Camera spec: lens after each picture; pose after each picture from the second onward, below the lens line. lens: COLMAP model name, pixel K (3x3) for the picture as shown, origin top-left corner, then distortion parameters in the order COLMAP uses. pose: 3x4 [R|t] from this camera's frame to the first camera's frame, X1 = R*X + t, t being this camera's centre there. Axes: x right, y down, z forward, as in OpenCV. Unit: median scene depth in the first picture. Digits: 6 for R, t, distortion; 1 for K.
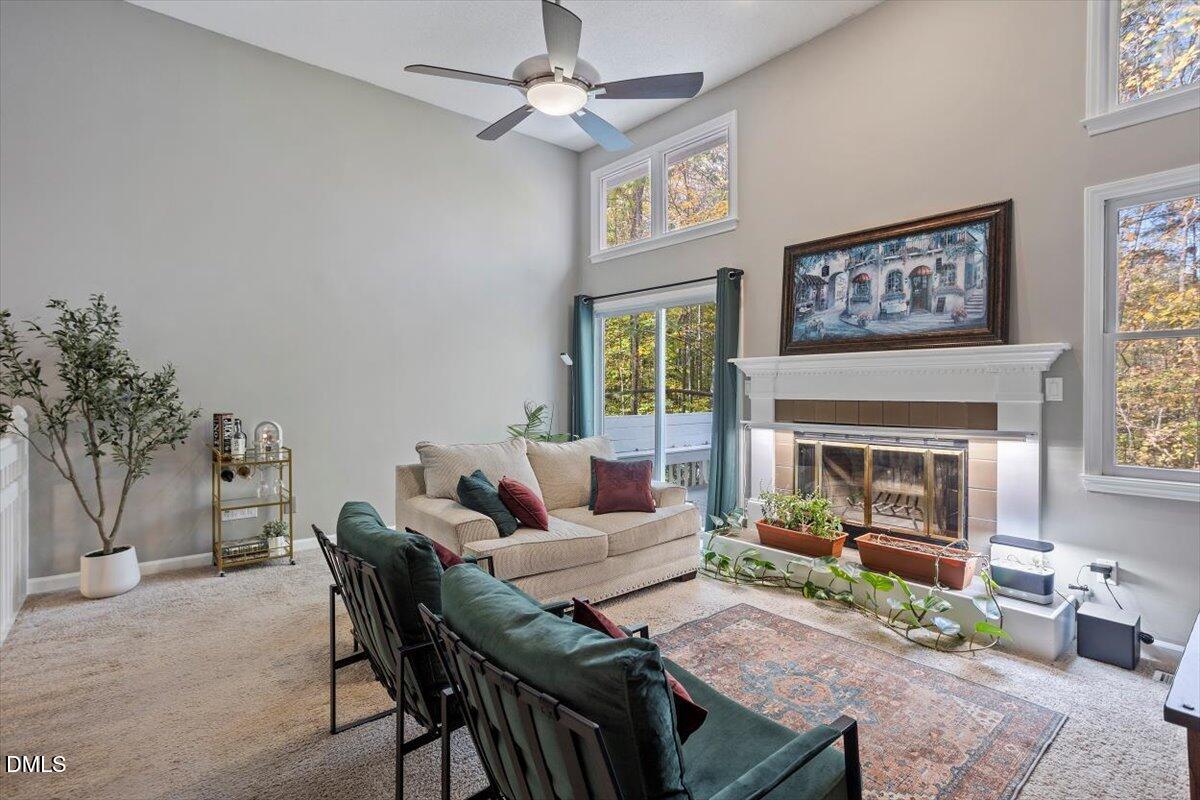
lens RADIAL K [[587.2, 0, 600.0], [0, 587.2, 400.0], [0, 0, 1]] dist [-0.000834, 0.000151]
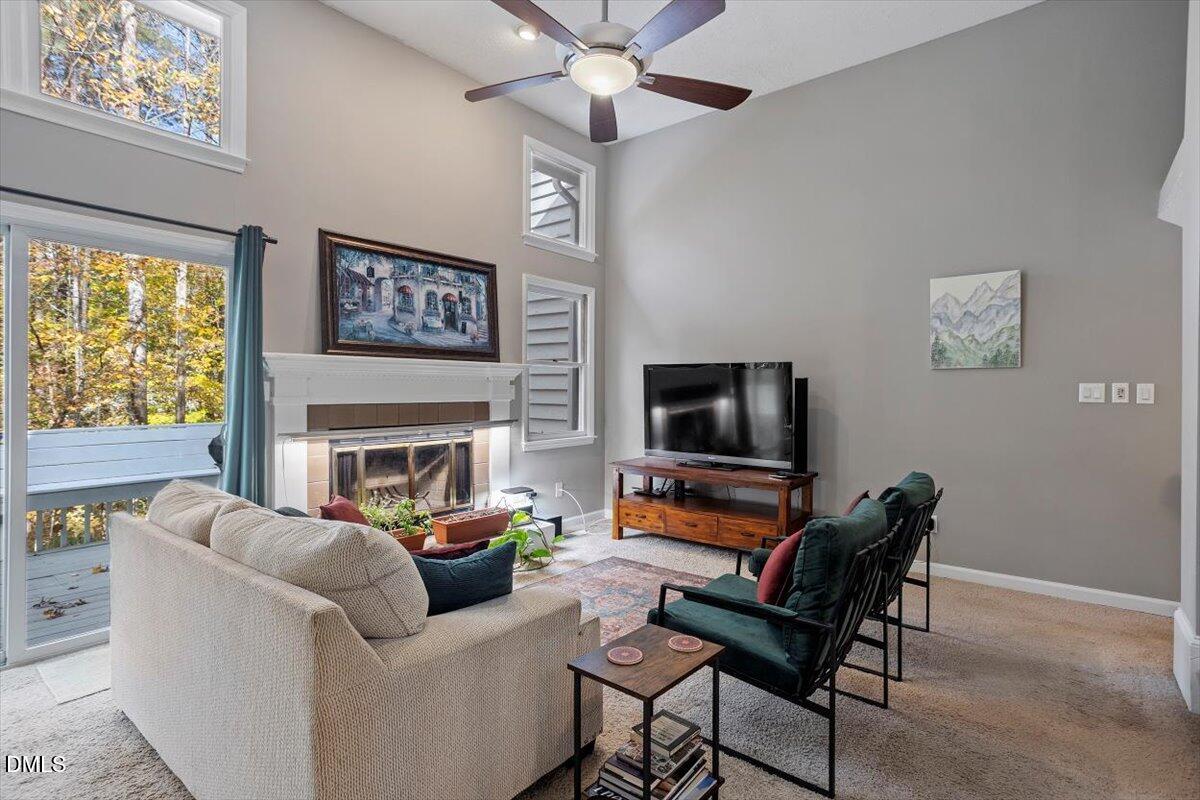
lens RADIAL K [[595.1, 0, 627.5], [0, 595.1, 406.1], [0, 0, 1]] dist [-0.001873, 0.000467]
pose [[-0.197050, -0.025249, 0.980068, -0.737177], [0.018868, 0.999386, 0.029540, -0.018488], [-0.980212, 0.024313, -0.196452, 0.843432]]
